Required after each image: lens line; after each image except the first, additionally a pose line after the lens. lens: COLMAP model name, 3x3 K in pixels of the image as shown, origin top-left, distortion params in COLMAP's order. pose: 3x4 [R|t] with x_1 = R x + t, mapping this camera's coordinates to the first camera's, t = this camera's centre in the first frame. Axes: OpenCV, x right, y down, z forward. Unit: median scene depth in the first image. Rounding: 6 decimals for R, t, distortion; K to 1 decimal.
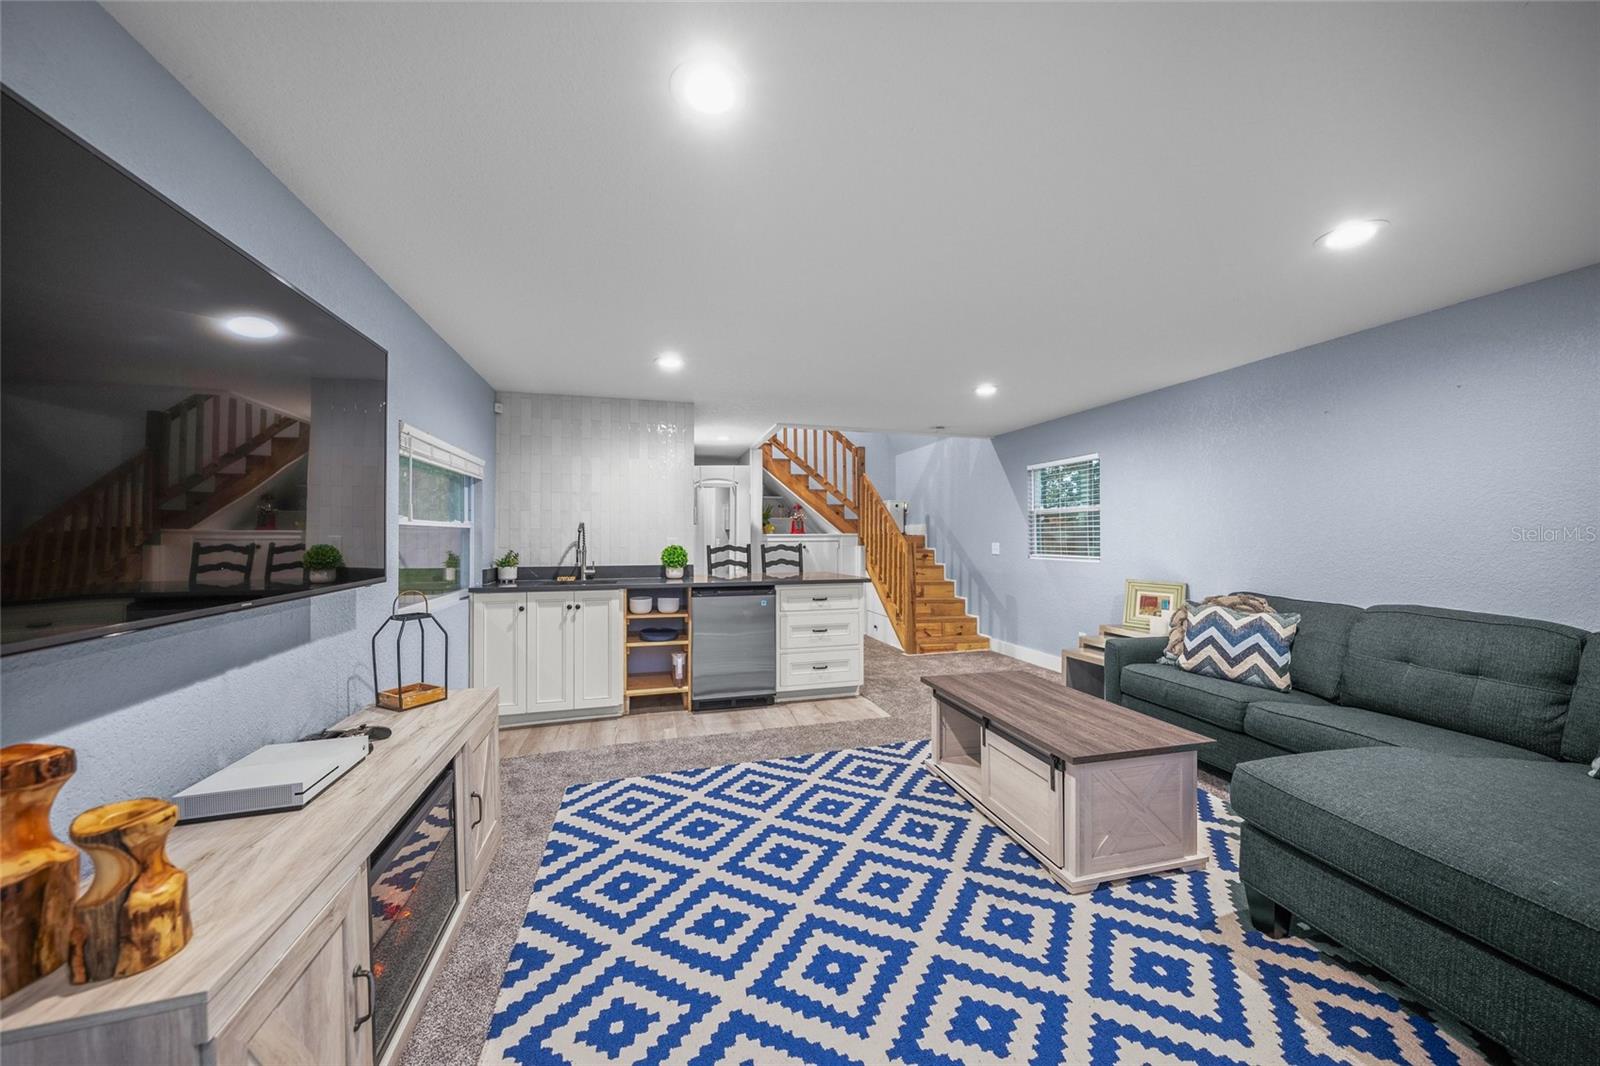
lens RADIAL K [[541.2, 0, 803.8], [0, 541.2, 530.5], [0, 0, 1]] dist [-0.000761, 0.000051]
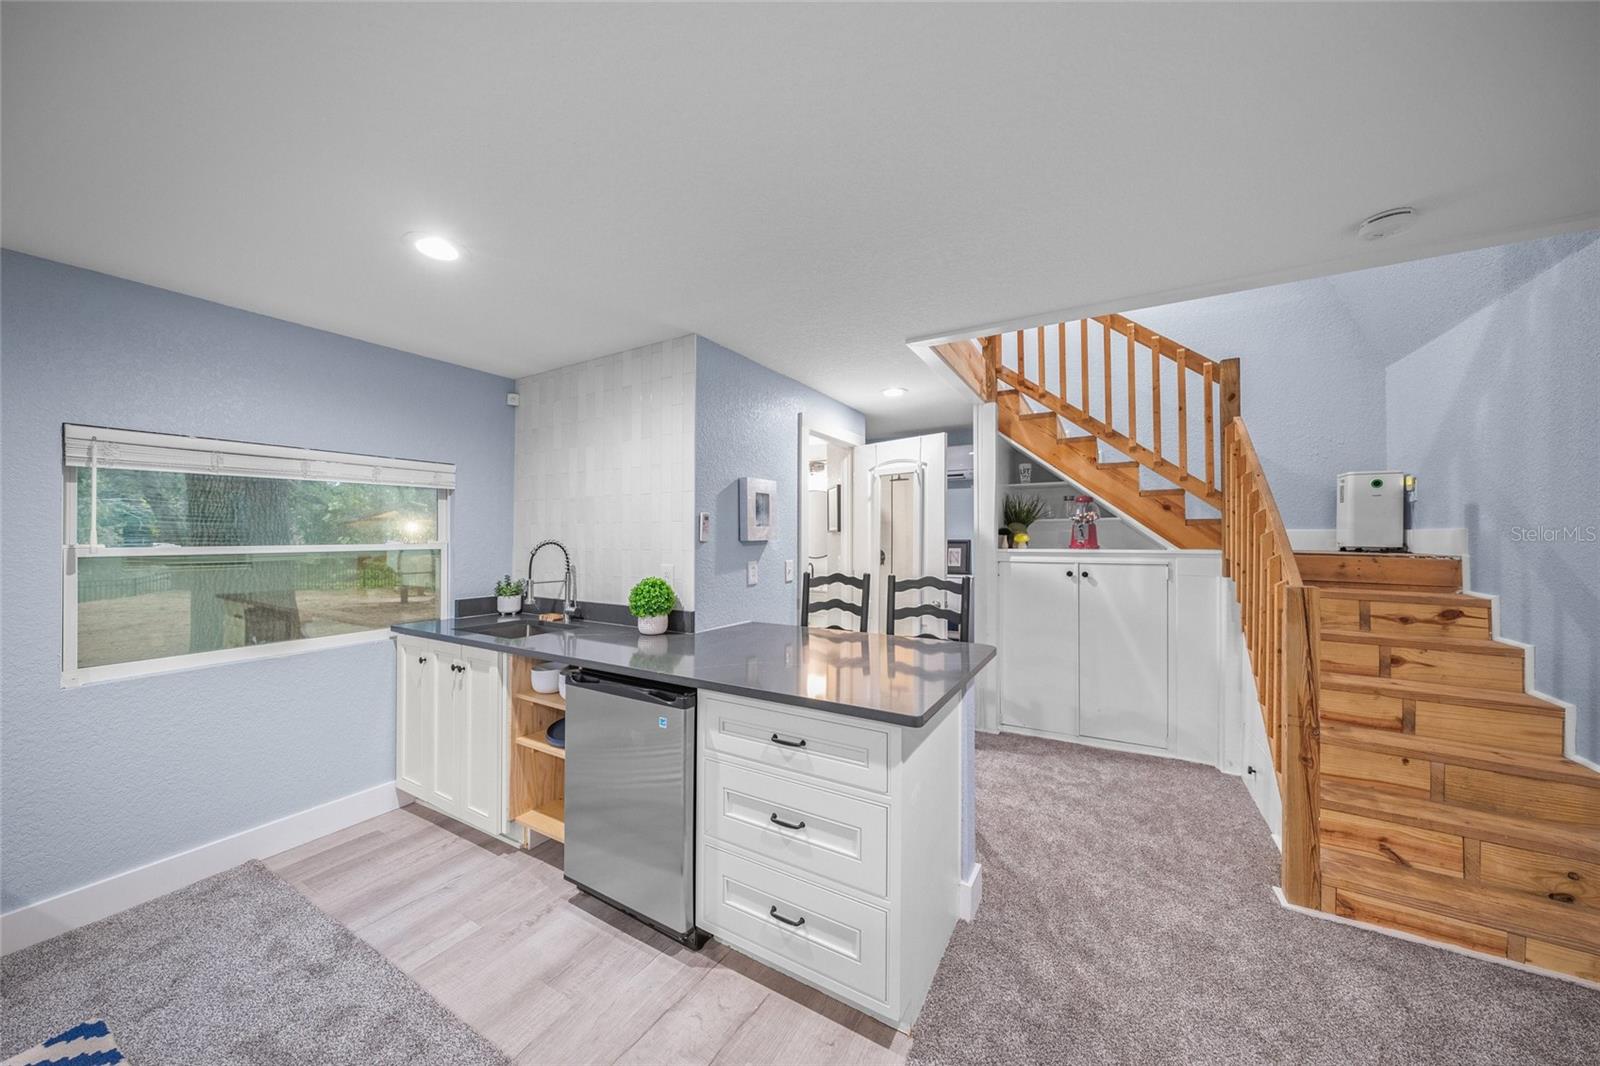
lens RADIAL K [[541.2, 0, 803.8], [0, 541.2, 530.5], [0, 0, 1]] dist [-0.000761, 0.000051]
pose [[0.691442, -0.004031, -0.722421, 0.196926], [0.008939, 0.999956, 0.002976, -0.016307], [0.722377, -0.008515, 0.691447, 0.450079]]
